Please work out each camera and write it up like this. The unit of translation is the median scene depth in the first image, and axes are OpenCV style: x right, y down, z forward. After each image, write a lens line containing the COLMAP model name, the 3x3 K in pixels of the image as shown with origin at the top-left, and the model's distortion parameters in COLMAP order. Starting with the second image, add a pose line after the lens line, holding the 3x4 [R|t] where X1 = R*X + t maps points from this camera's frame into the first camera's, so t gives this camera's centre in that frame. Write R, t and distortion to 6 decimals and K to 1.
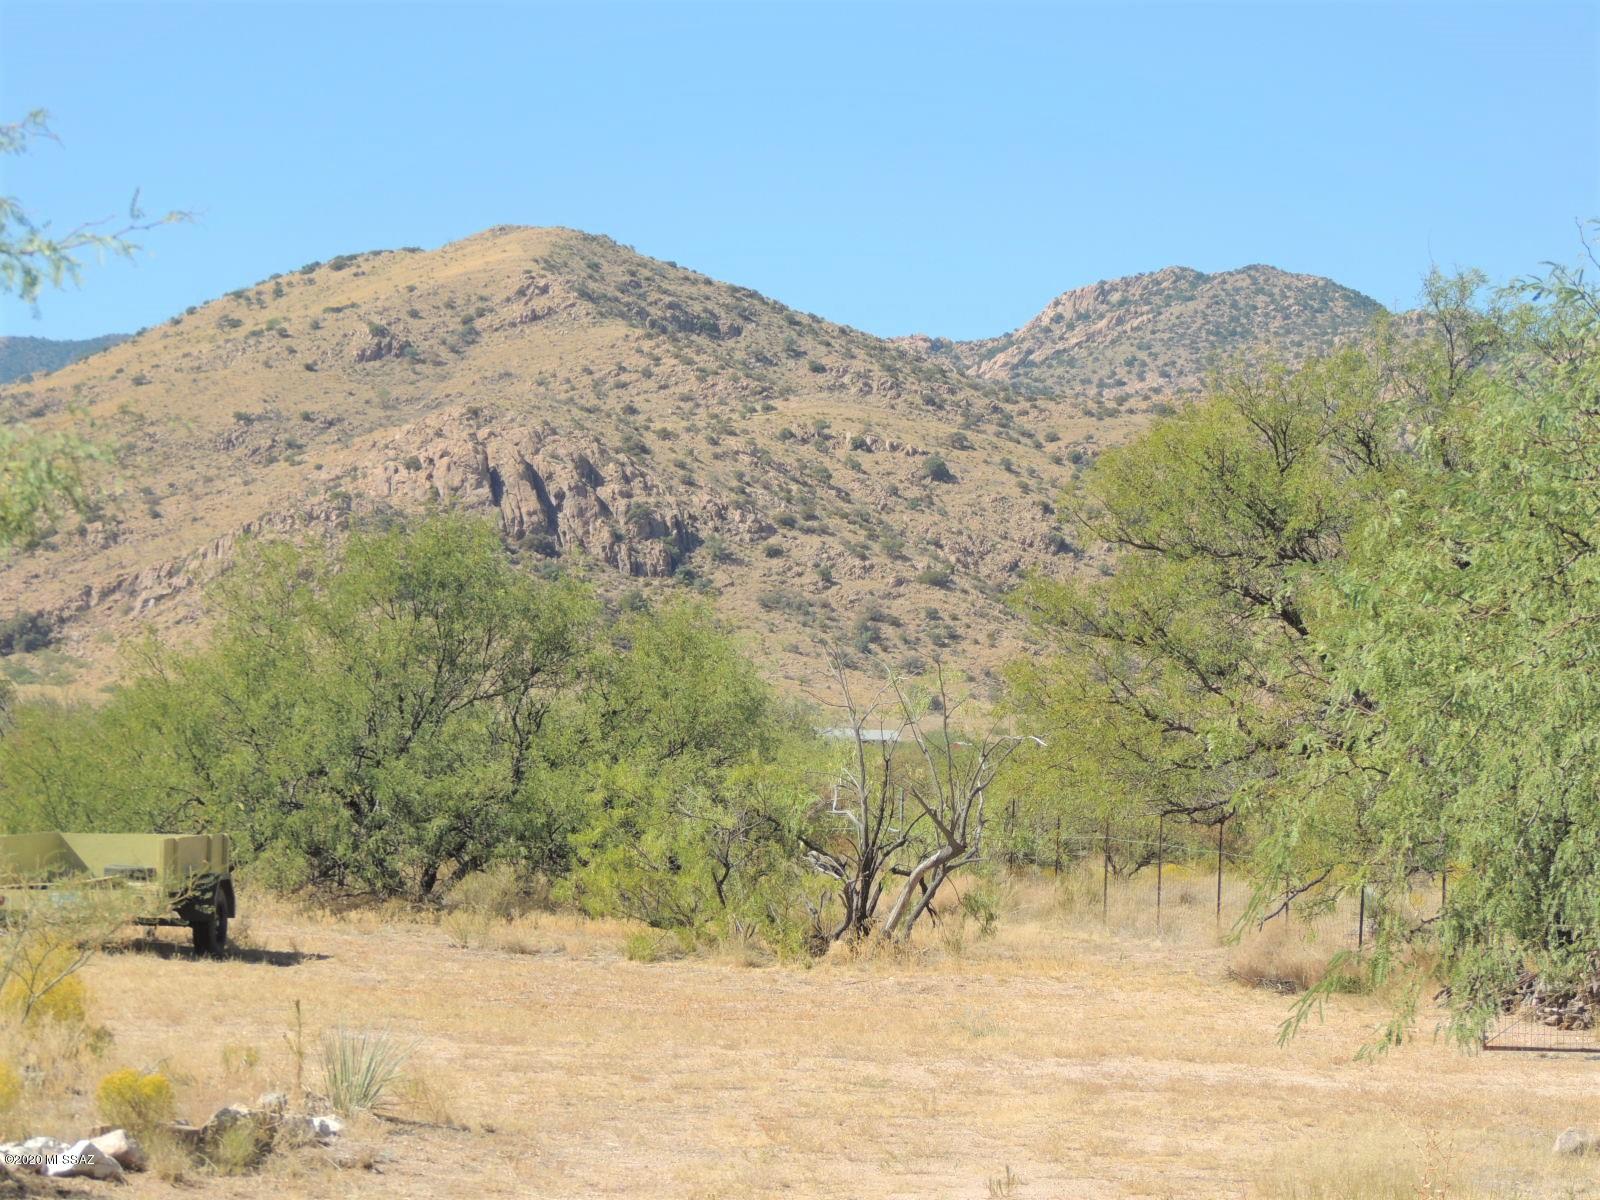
lens RADIAL K [[5622.5, 0, 800.3], [0, 5622.5, 598.3], [0, 0, 1]] dist [0.245491, 0.000000]
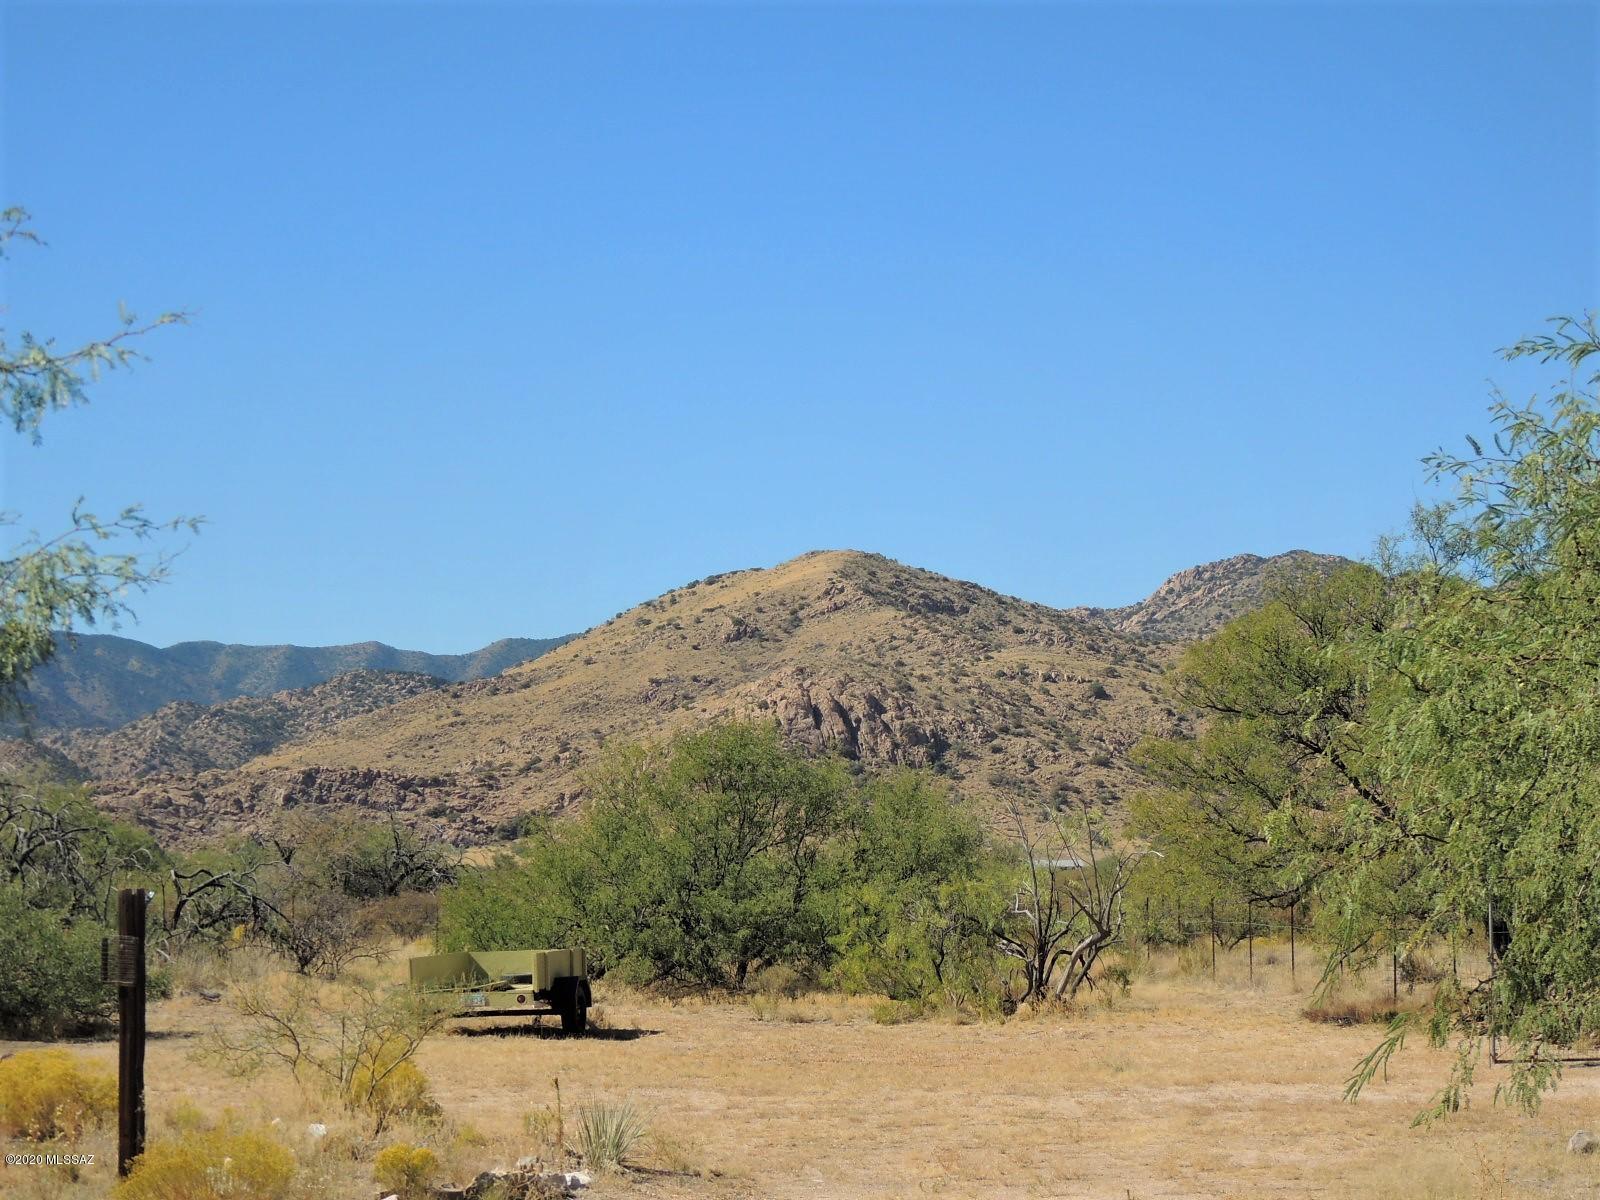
lens RADIAL K [[3485.1, 0, 831.5], [0, 3485.1, 573.6], [0, 0, 1]] dist [0.004617, 0.000000]
pose [[0.997190, -0.053934, -0.051986, 0.008974], [0.050634, 0.996739, -0.062834, 0.005494], [0.055205, 0.060025, 0.996669, 0.109786]]
